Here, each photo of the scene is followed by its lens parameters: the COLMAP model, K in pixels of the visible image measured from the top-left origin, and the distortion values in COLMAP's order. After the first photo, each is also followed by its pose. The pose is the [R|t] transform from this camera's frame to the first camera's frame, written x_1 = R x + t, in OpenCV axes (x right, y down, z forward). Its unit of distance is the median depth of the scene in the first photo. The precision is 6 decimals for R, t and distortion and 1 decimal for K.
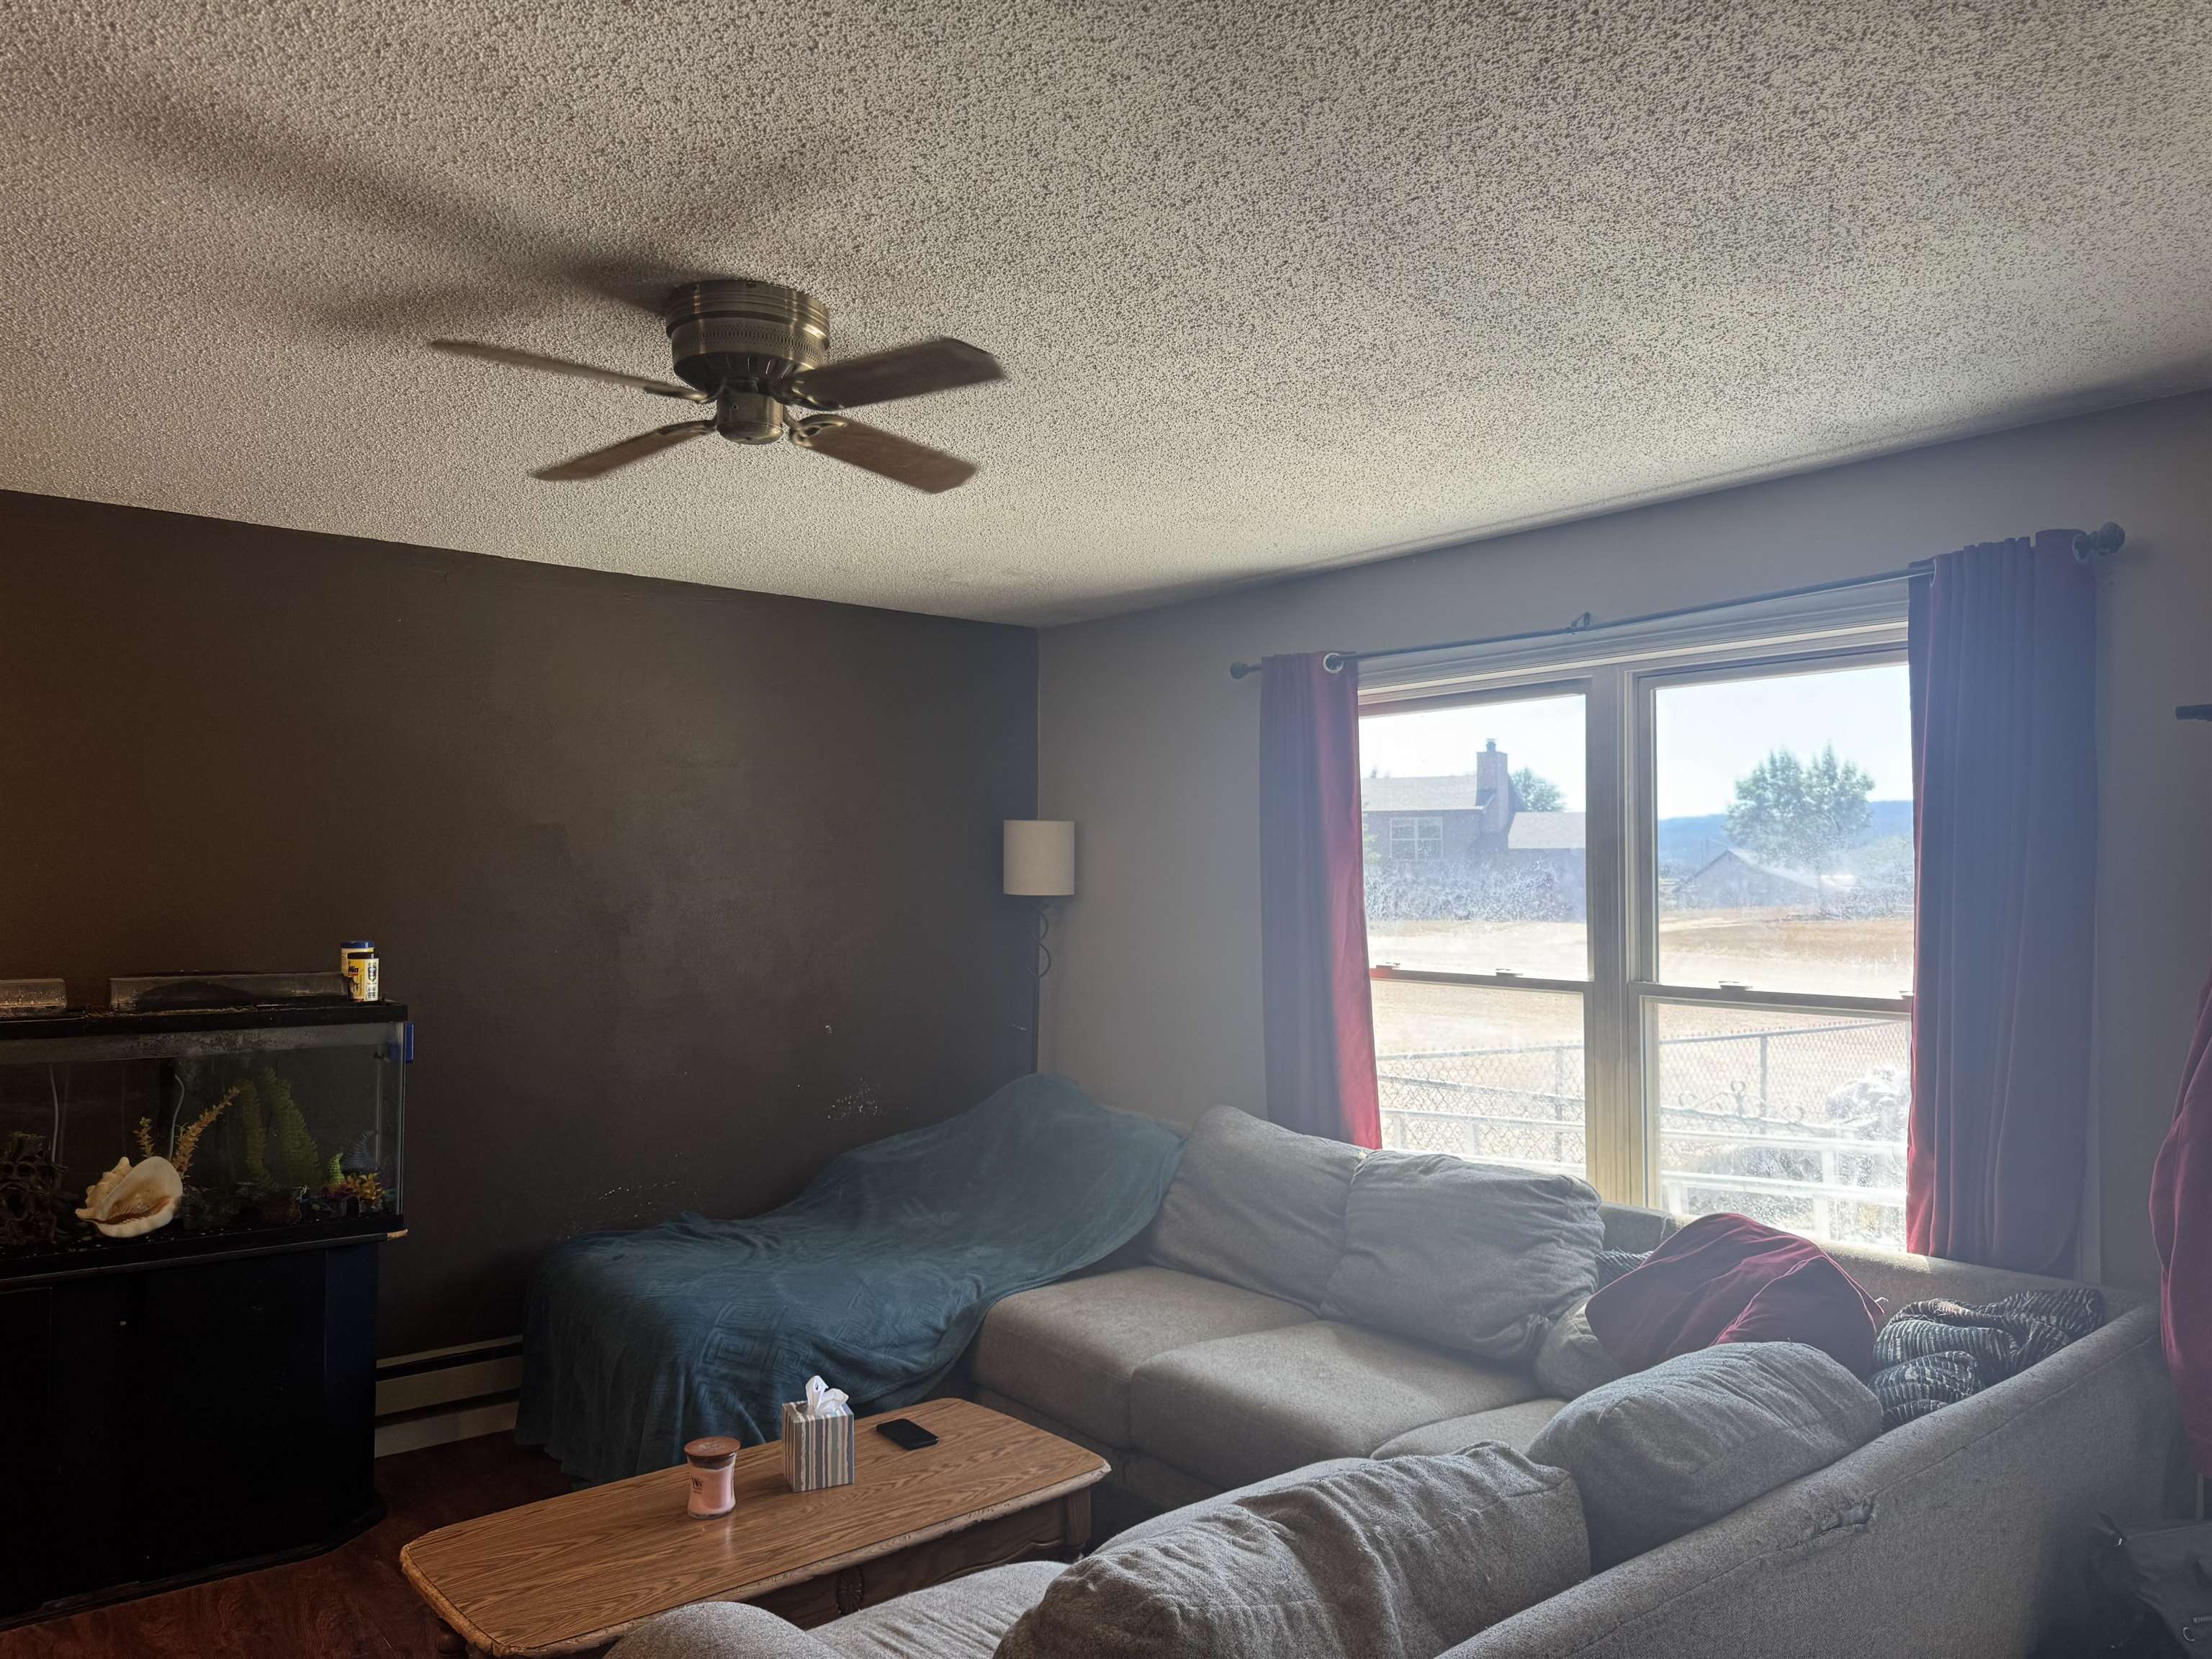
lens RADIAL K [[1522.1, 0, 1102.7], [0, 1522.1, 825.7], [0, 0, 1]] dist [0.074042, -0.088497]
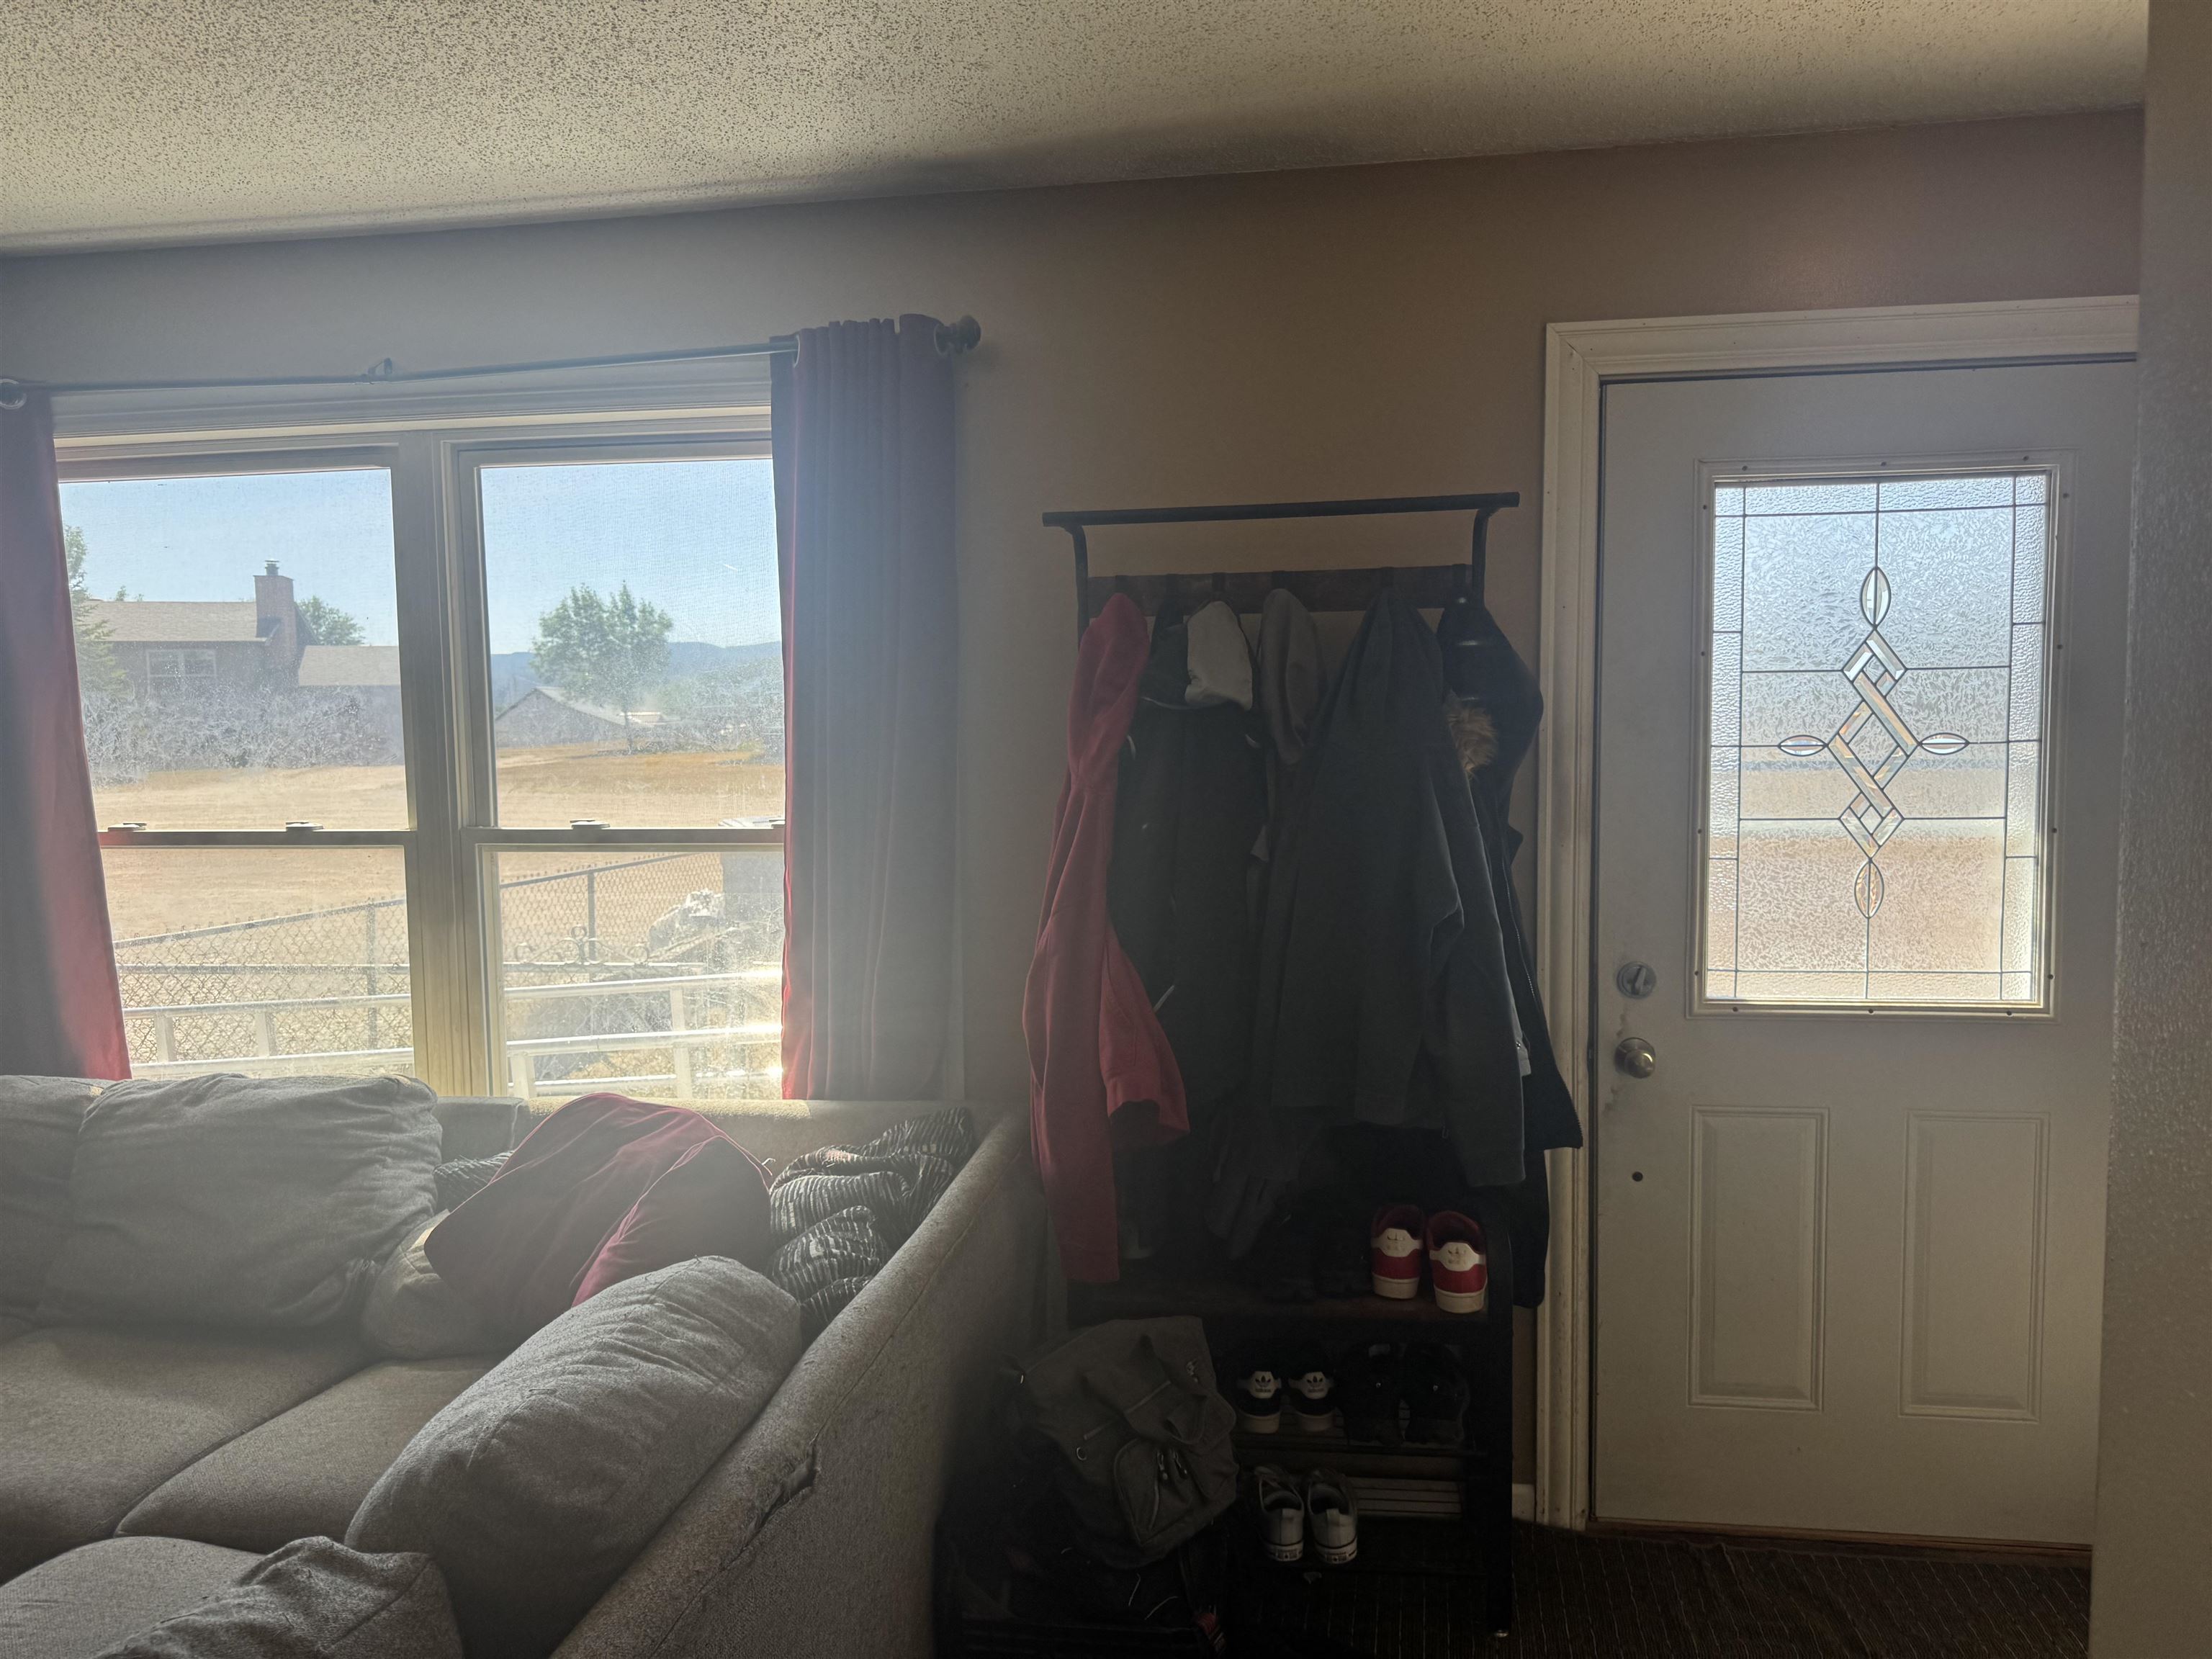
lens RADIAL K [[1522.1, 0, 1102.7], [0, 1522.1, 825.7], [0, 0, 1]] dist [0.074042, -0.088497]
pose [[0.739008, -0.065173, 0.670537, 0.050590], [-0.005462, 0.994697, 0.102700, 0.015494], [-0.673675, -0.079558, 0.734733, 0.188697]]
